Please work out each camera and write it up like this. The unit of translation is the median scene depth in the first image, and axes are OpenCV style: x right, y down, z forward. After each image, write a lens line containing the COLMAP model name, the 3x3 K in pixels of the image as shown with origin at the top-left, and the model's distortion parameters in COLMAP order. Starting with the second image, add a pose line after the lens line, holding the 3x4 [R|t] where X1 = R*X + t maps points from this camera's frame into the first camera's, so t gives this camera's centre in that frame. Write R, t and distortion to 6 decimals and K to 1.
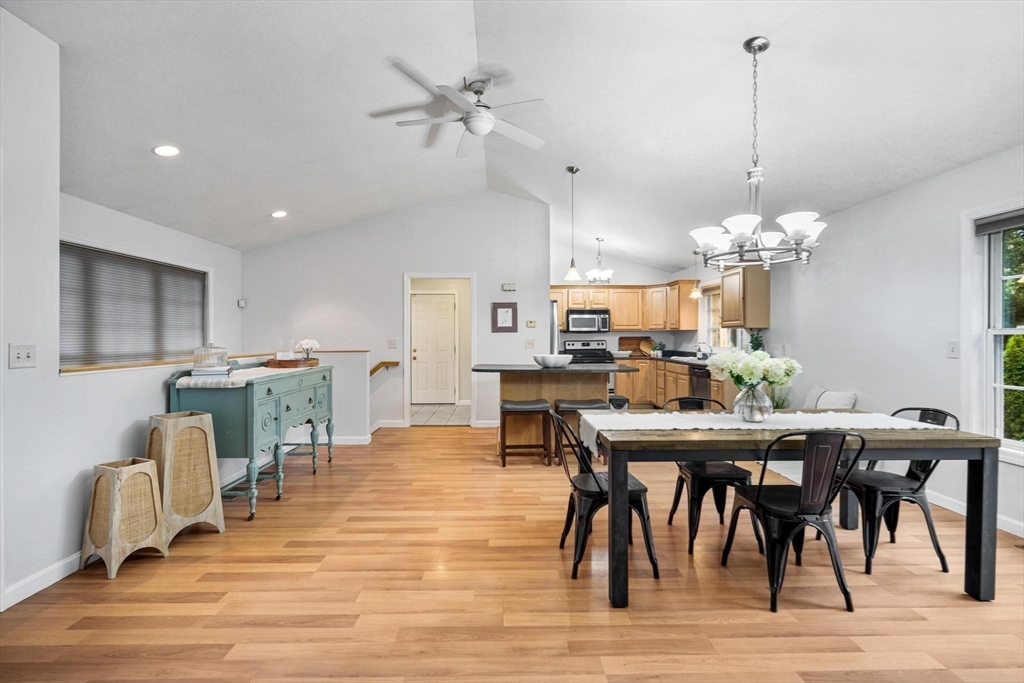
lens RADIAL K [[452.0, 0, 511.7], [0, 452.0, 340.5], [0, 0, 1]] dist [-0.005024, 0.000541]
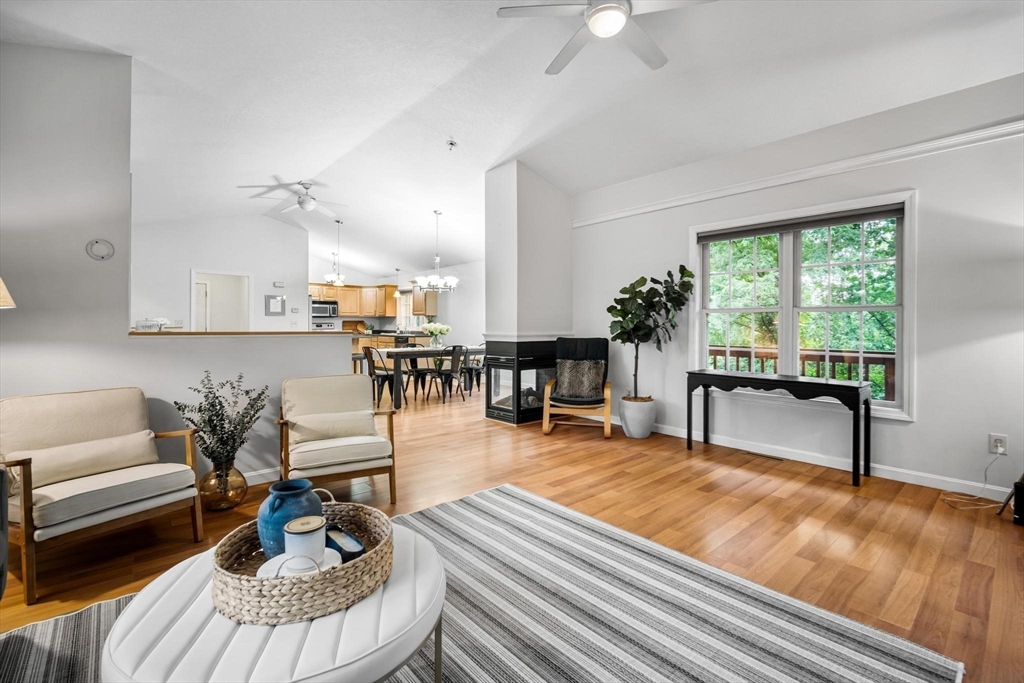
lens RADIAL K [[452.0, 0, 507.0], [0, 452.0, 332.8], [0, 0, 1]] dist [-0.005024, 0.000541]
pose [[0.769872, -0.006970, 0.638160, -0.290389], [0.001661, 0.999959, 0.008917, 0.019382], [-0.638196, -0.005805, 0.769852, -0.454821]]
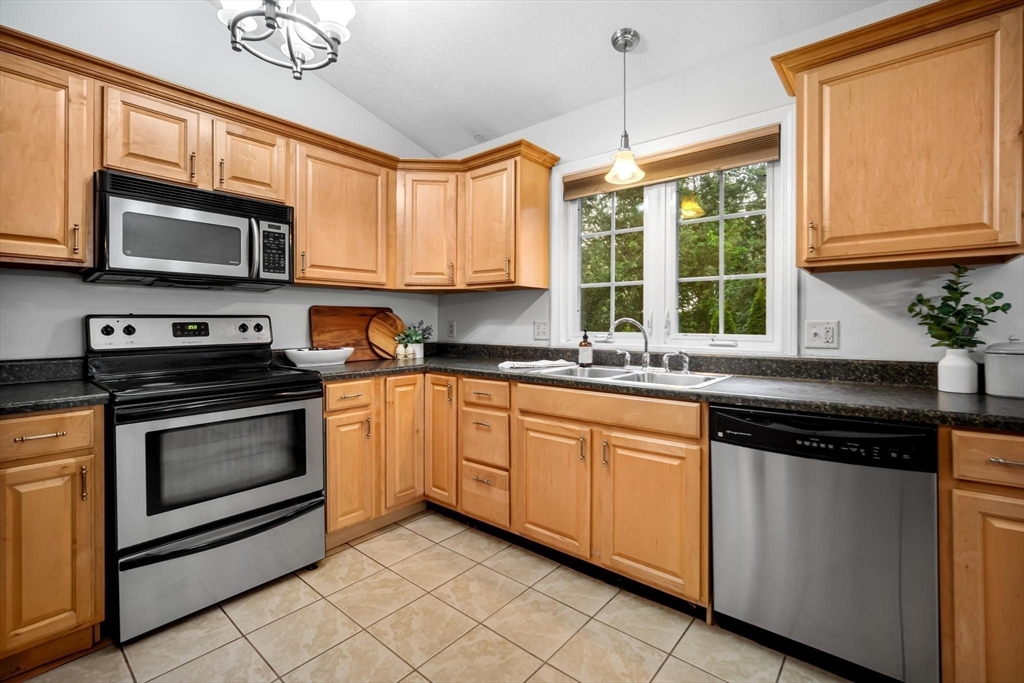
lens RADIAL K [[452.0, 0, 504.8], [0, 452.0, 324.0], [0, 0, 1]] dist [-0.005024, 0.000541]
pose [[0.672306, 0.002802, 0.740268, 0.096850], [0.004191, 0.999962, -0.007592, 0.008905], [-0.740261, 0.008207, 0.672269, 0.723693]]
